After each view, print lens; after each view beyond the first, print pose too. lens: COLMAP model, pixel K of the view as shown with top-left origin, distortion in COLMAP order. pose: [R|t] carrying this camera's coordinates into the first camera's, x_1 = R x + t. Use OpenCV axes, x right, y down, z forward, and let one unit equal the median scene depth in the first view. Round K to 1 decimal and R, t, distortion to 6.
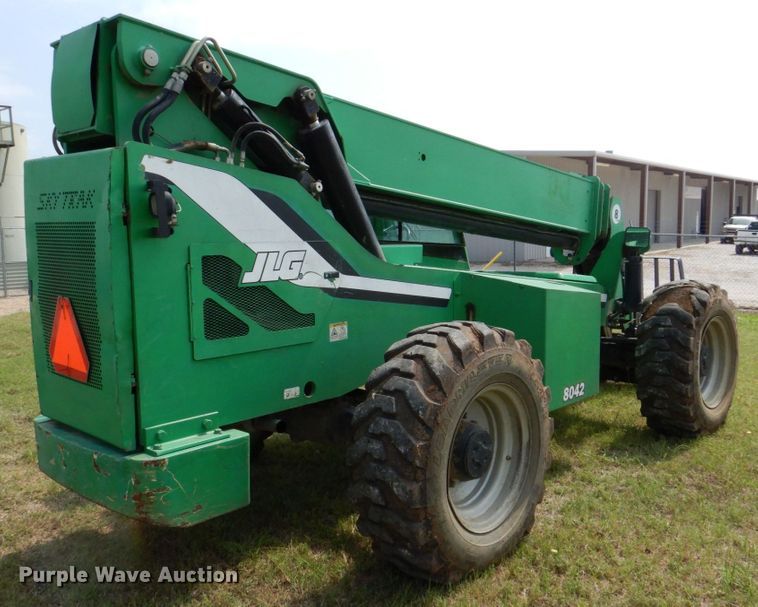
lens RADIAL K [[703.0, 0, 379.0], [0, 703.0, 303.5], [0, 0, 1]] dist [0.013010, 0.007586]
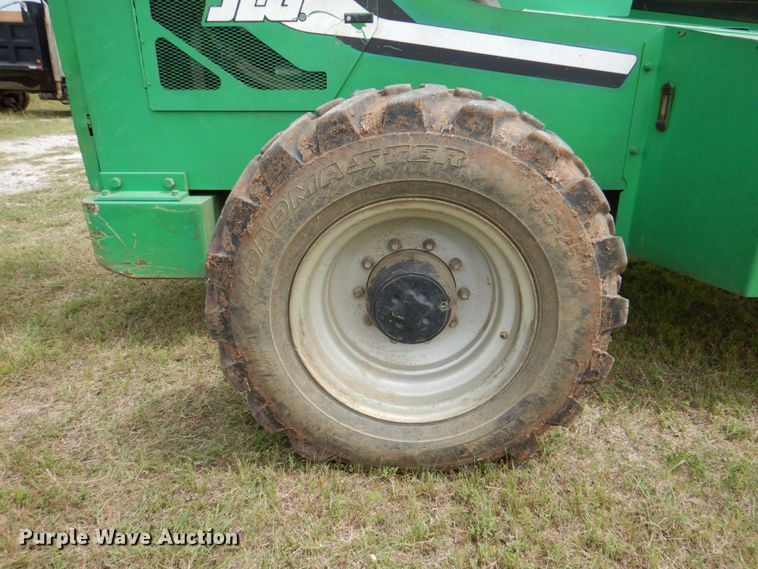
lens RADIAL K [[556.3, 0, 379.0], [0, 556.3, 284.5], [0, 0, 1]] dist [0.010897, 0.003679]
pose [[0.642387, 0.286964, -0.710627, 0.457070], [-0.077772, 0.946873, 0.312061, 0.040414], [0.762424, -0.145197, 0.630577, 0.652425]]
